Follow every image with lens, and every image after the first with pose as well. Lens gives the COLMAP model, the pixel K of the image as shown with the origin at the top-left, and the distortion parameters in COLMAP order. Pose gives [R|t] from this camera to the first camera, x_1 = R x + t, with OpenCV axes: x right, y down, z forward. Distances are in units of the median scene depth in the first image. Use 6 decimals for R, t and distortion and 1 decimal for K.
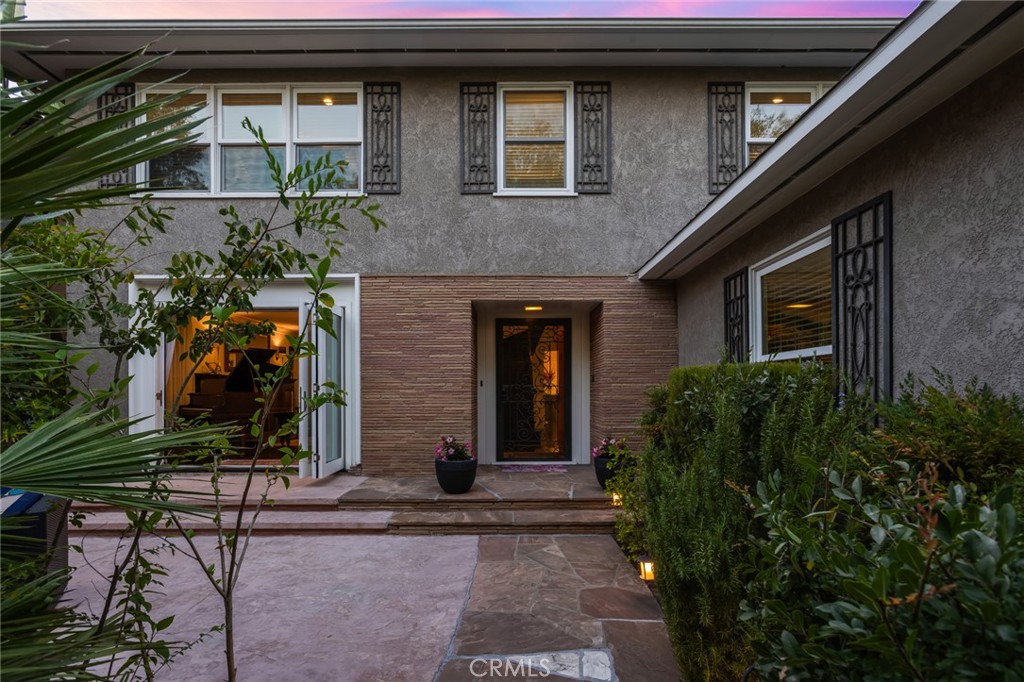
lens RADIAL K [[507.8, 0, 499.6], [0, 507.8, 388.3], [0, 0, 1]] dist [-0.002956, 0.000711]
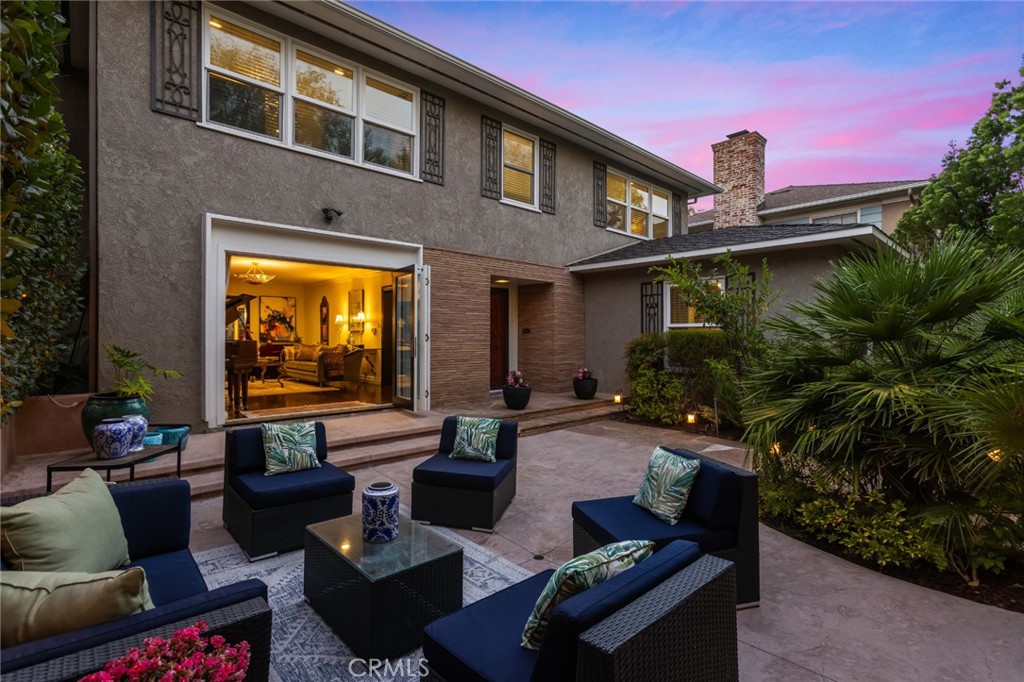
lens RADIAL K [[483.2, 0, 512.0], [0, 483.2, 341.0], [0, 0, 1]] dist [-0.020387, 0.014254]
pose [[0.731052, -0.001951, 0.682319, -0.903039], [-0.000235, 0.999995, 0.003111, 0.003923], [-0.682322, -0.002434, 0.731048, -0.005155]]
